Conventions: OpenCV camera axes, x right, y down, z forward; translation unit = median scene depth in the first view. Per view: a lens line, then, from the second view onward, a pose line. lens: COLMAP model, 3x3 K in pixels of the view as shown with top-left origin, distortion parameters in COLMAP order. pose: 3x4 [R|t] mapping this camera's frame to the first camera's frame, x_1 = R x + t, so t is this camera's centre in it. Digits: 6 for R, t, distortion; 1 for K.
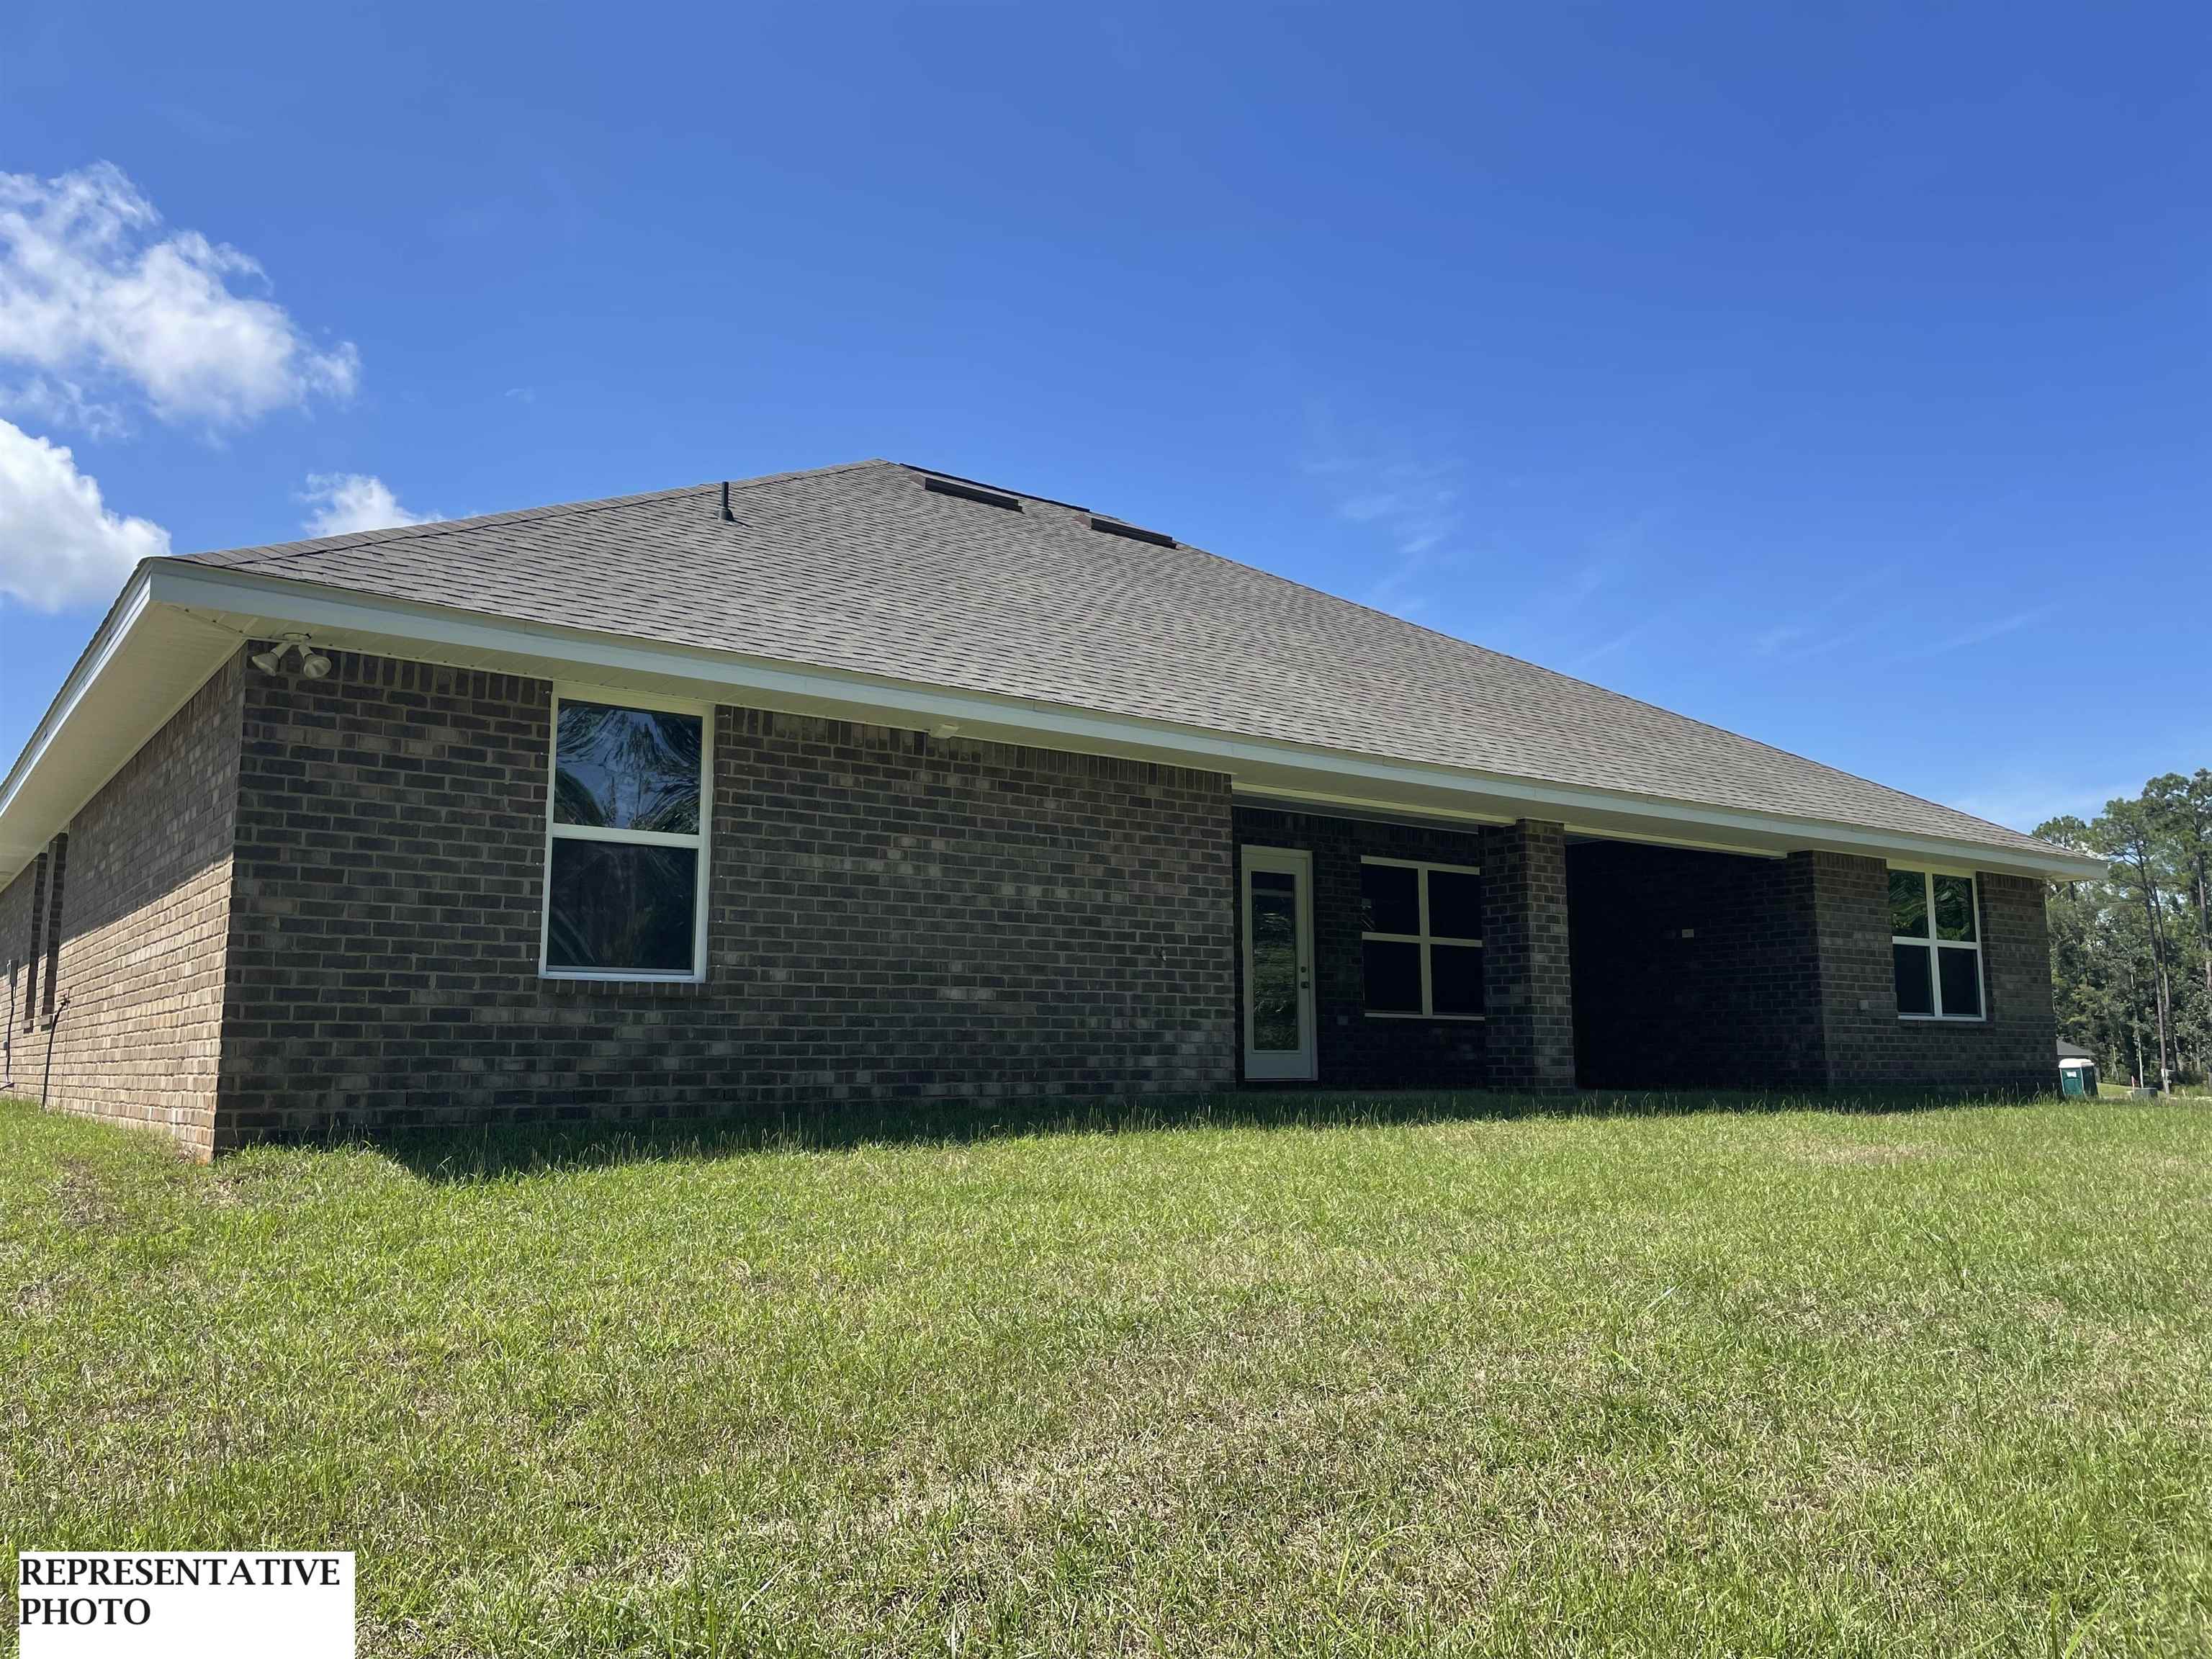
lens RADIAL K [[1674.3, 0, 1116.7], [0, 1674.3, 831.4], [0, 0, 1]] dist [0.107864, -0.129951]
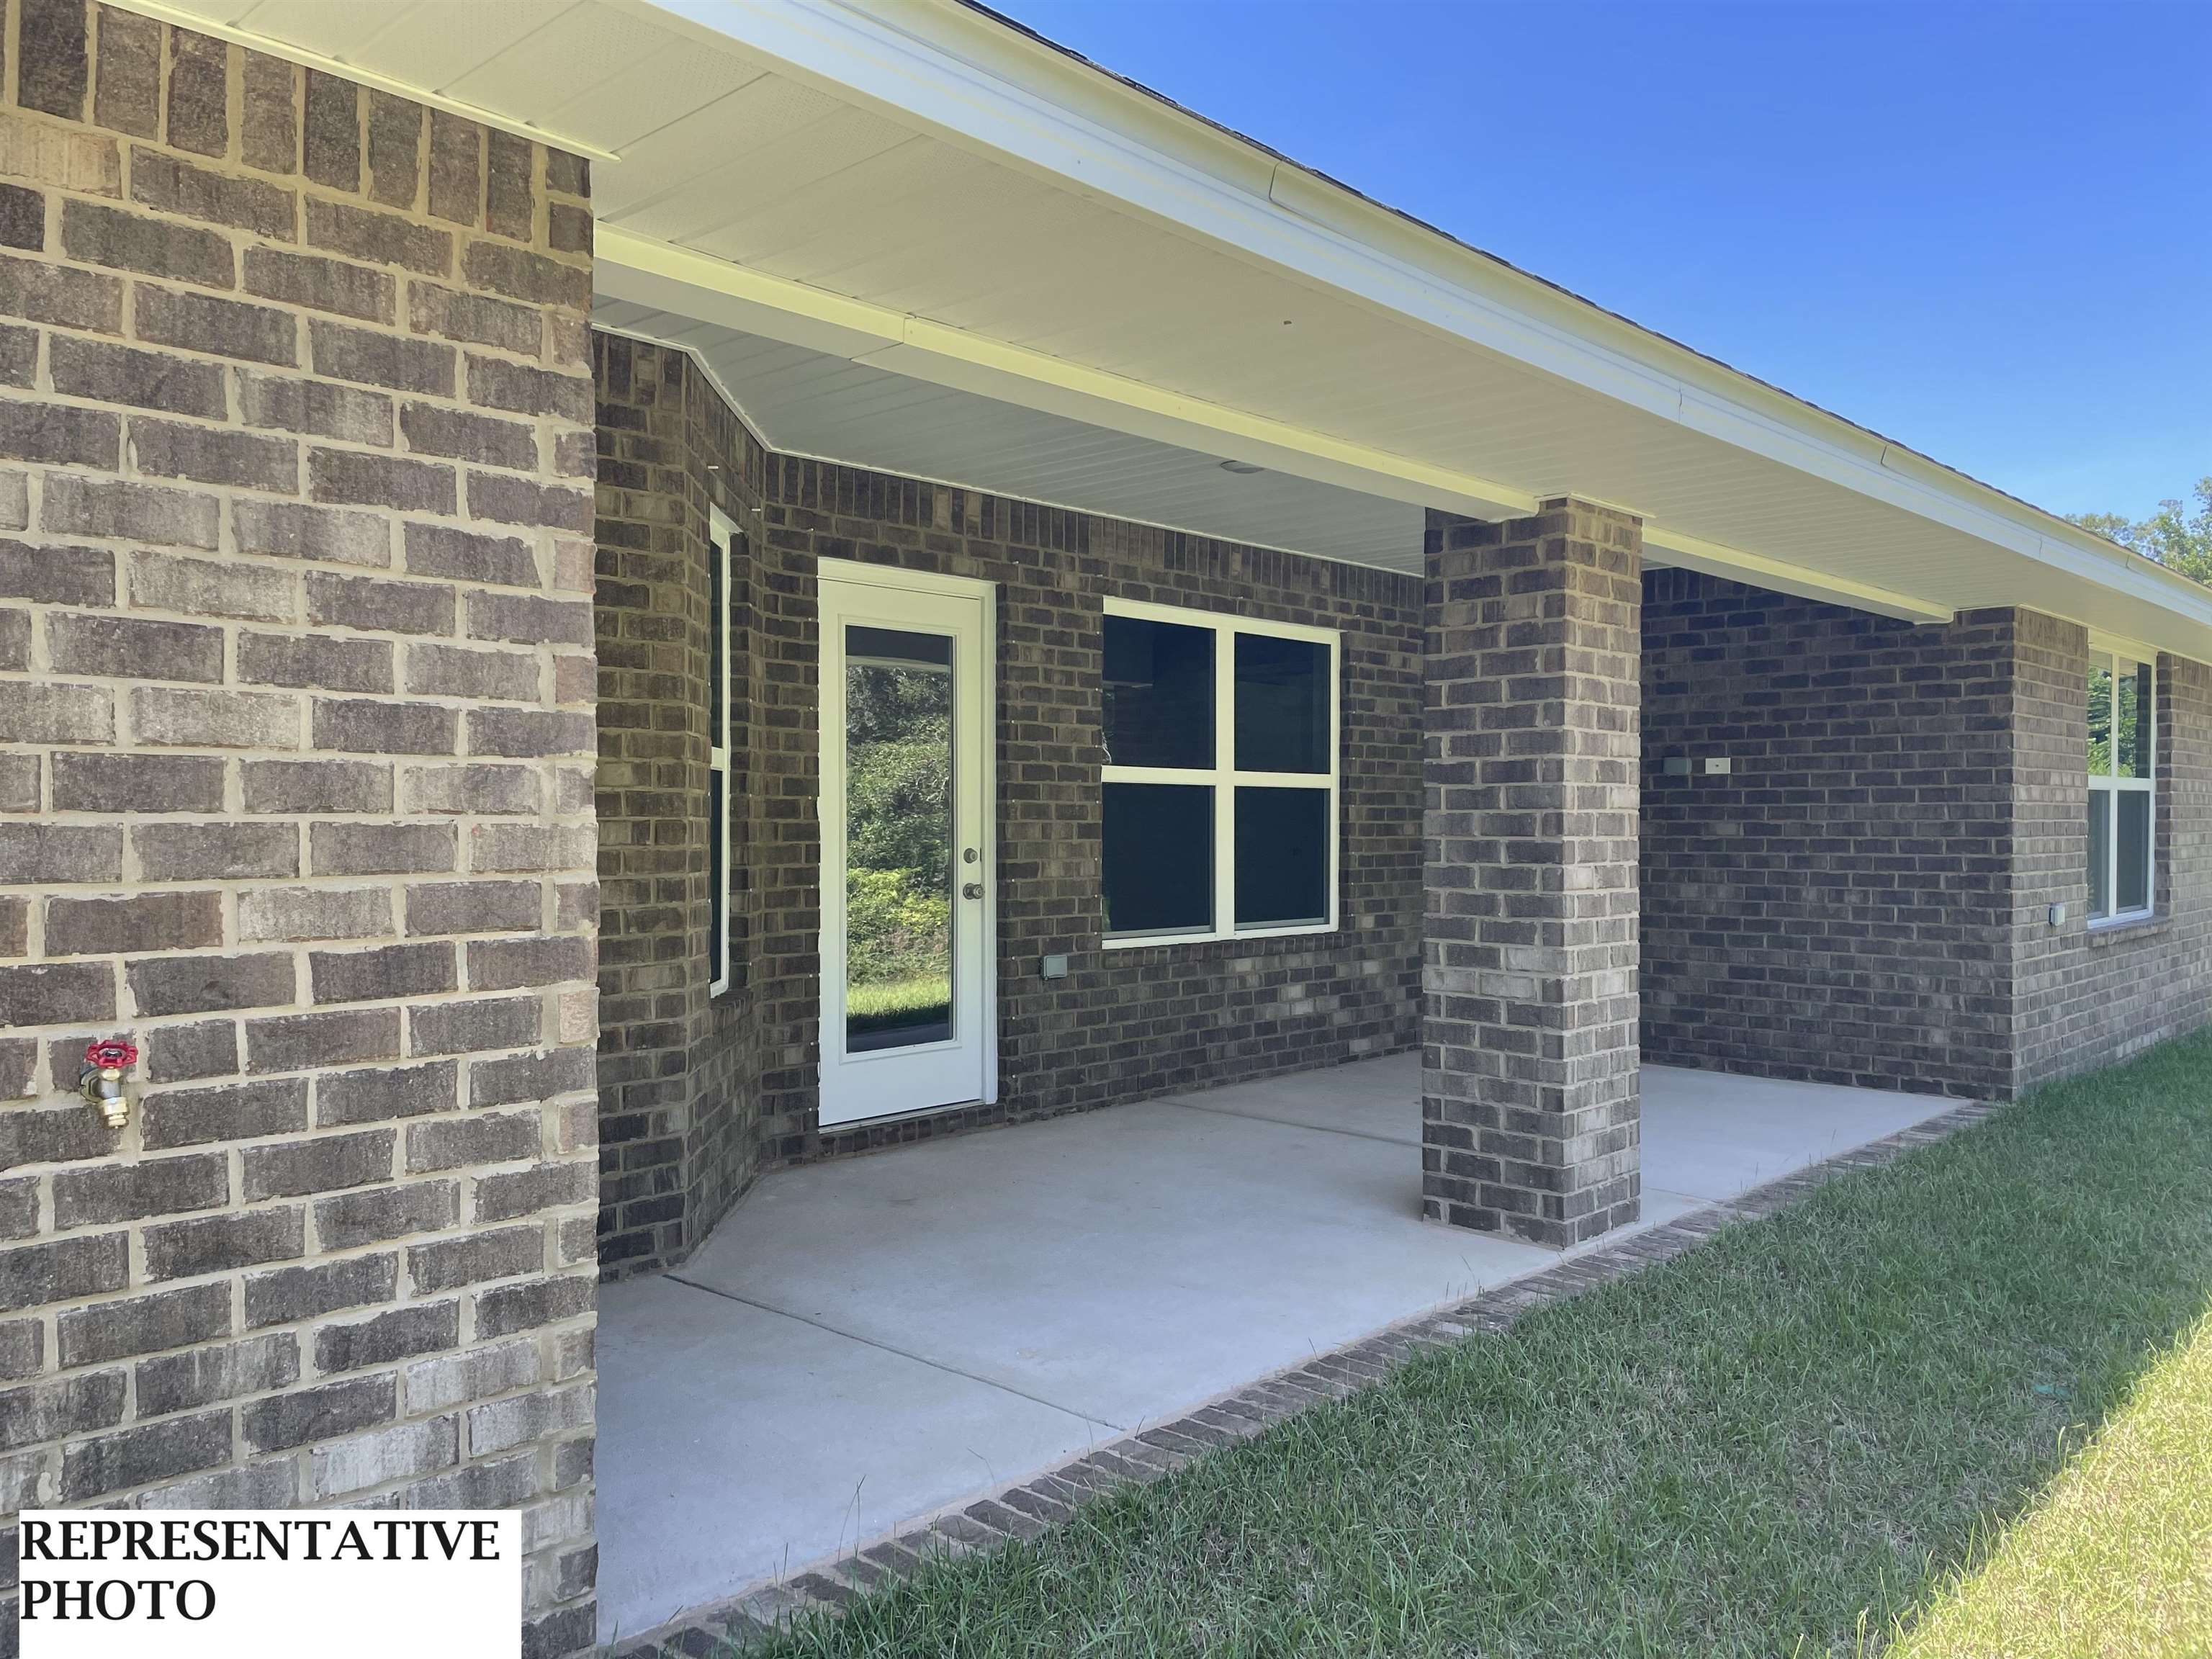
lens RADIAL K [[1674.3, 0, 1116.7], [0, 1674.3, 831.4], [0, 0, 1]] dist [0.107864, -0.129951]
pose [[0.983677, 0.003515, 0.179907, 0.079195], [-0.029837, 0.989154, 0.143818, 0.013738], [-0.177450, -0.146838, 0.973113, 0.640504]]
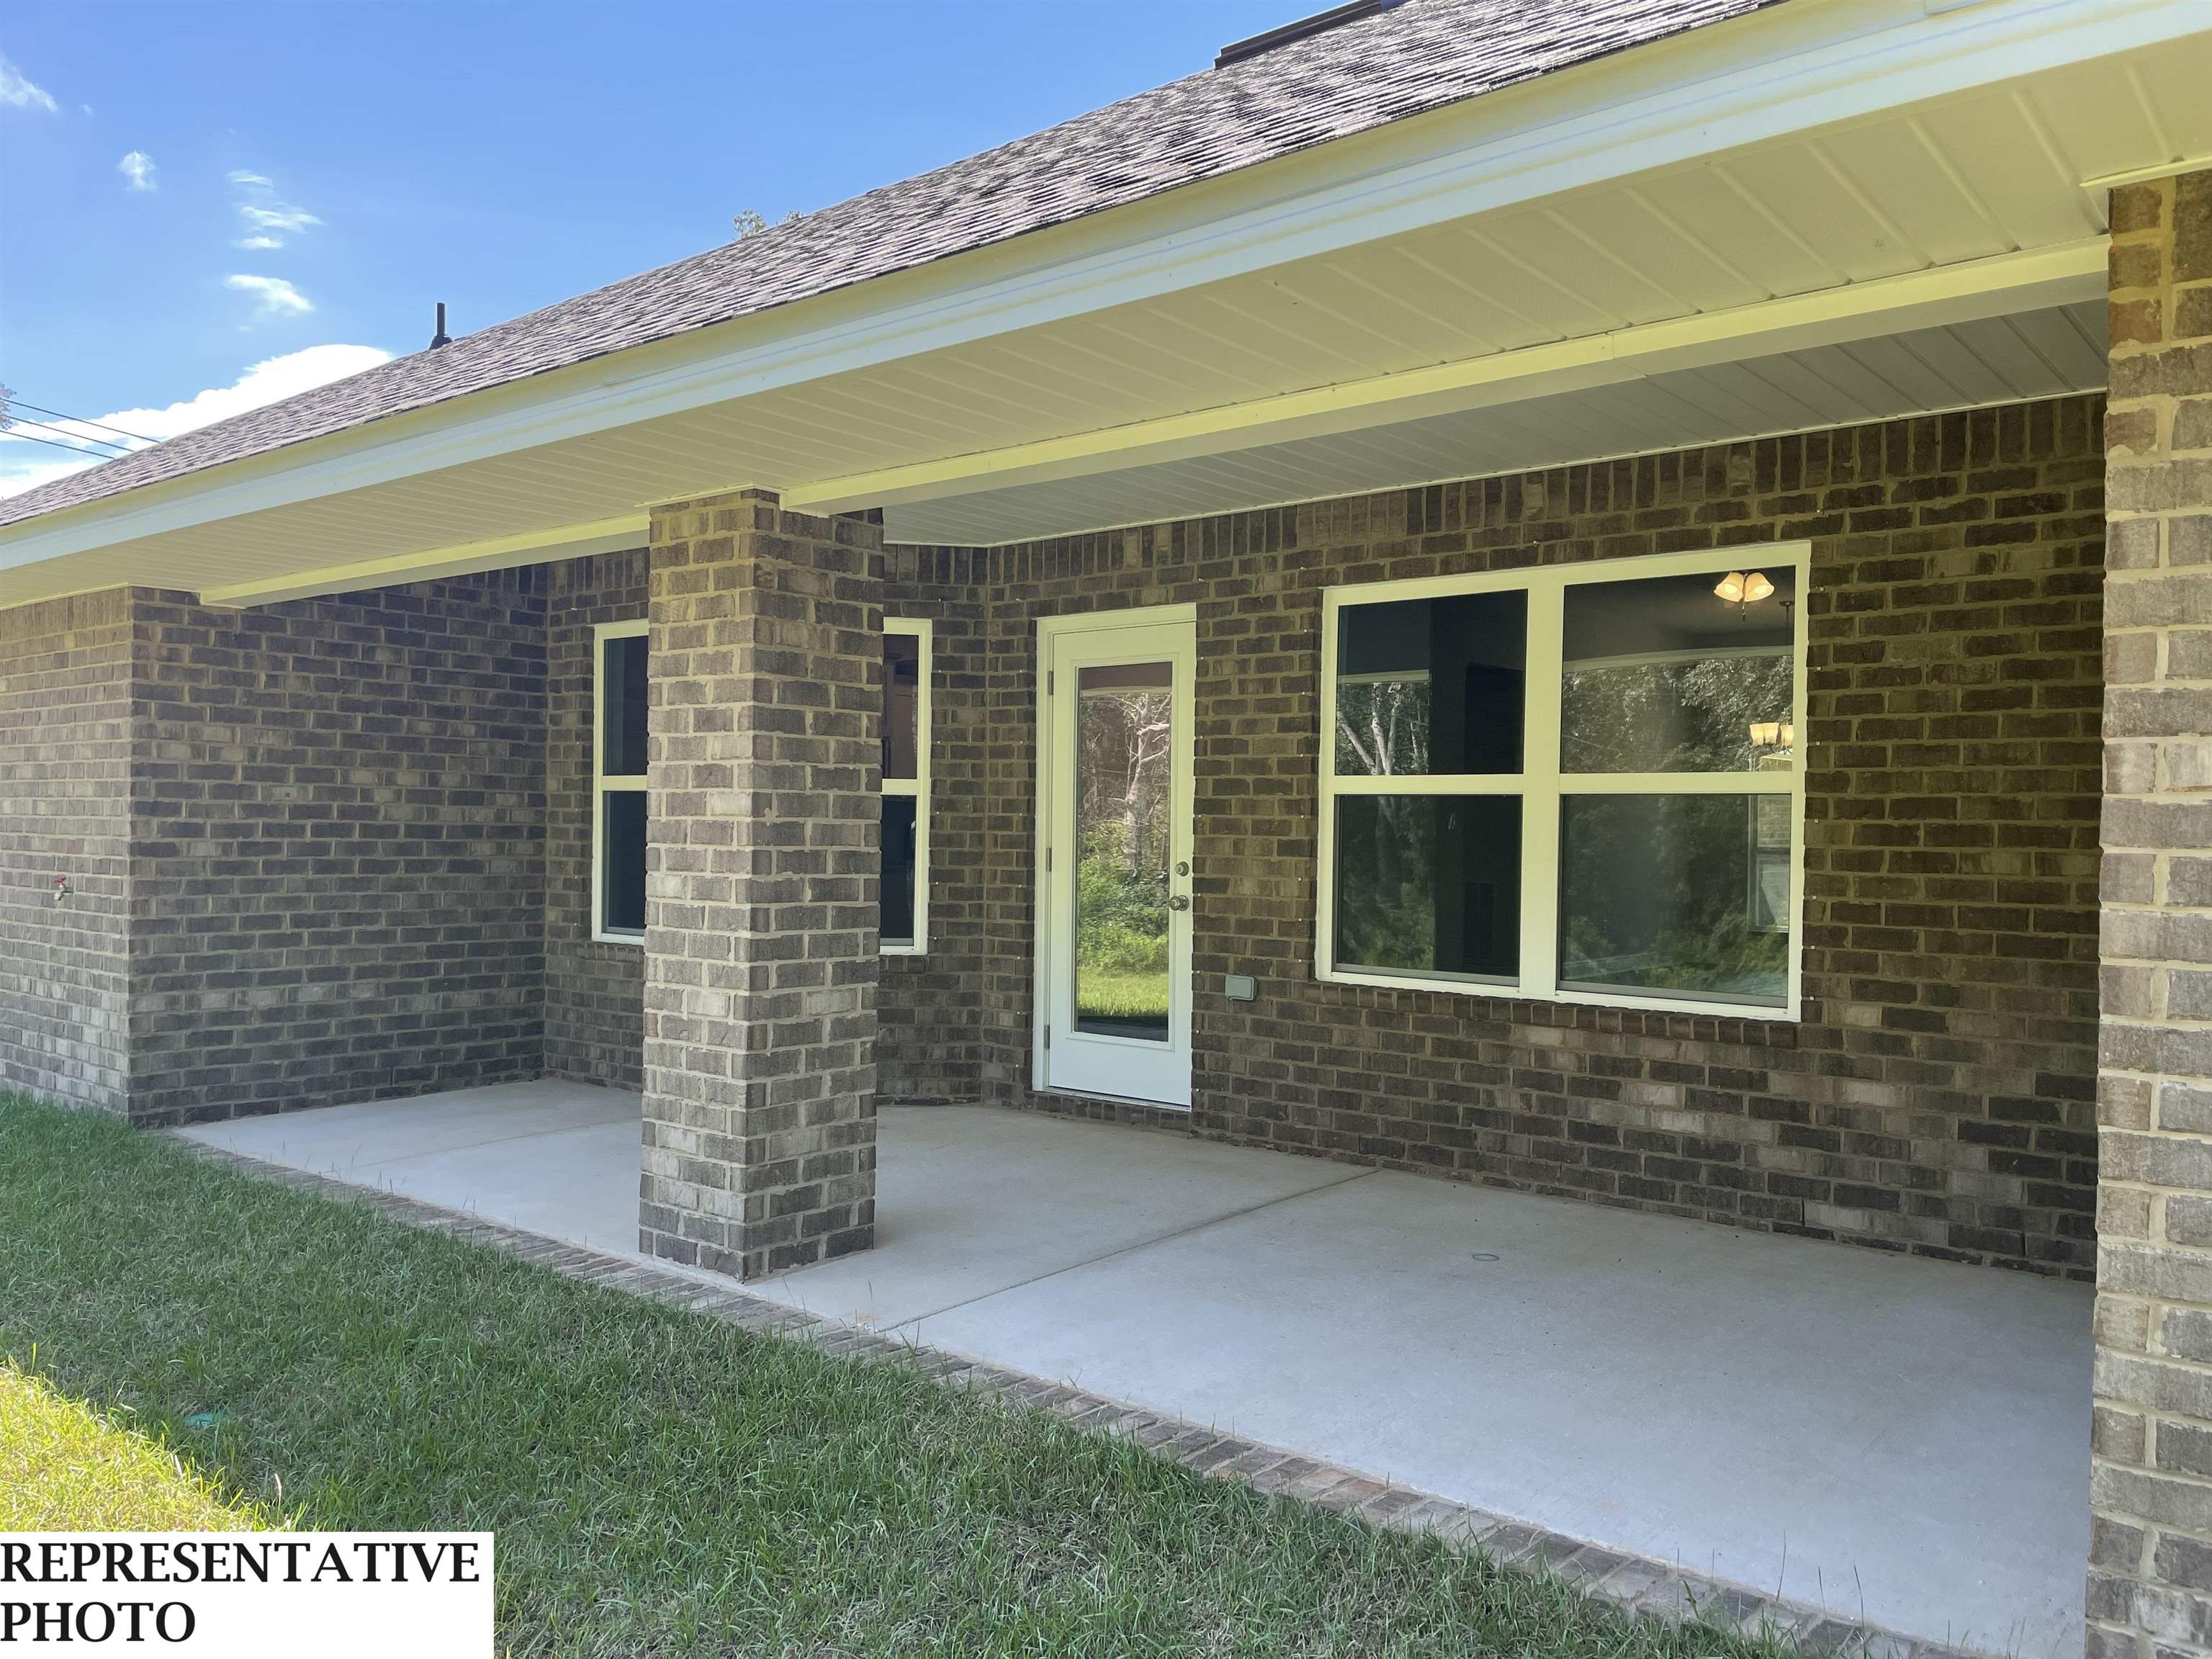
lens RADIAL K [[1674.3, 0, 1116.7], [0, 1674.3, 831.4], [0, 0, 1]] dist [0.107864, -0.129951]
pose [[0.229123, 0.006449, -0.973376, 0.618525], [0.121177, 0.992010, 0.035097, 0.061036], [0.965825, -0.125993, 0.226511, 0.991714]]
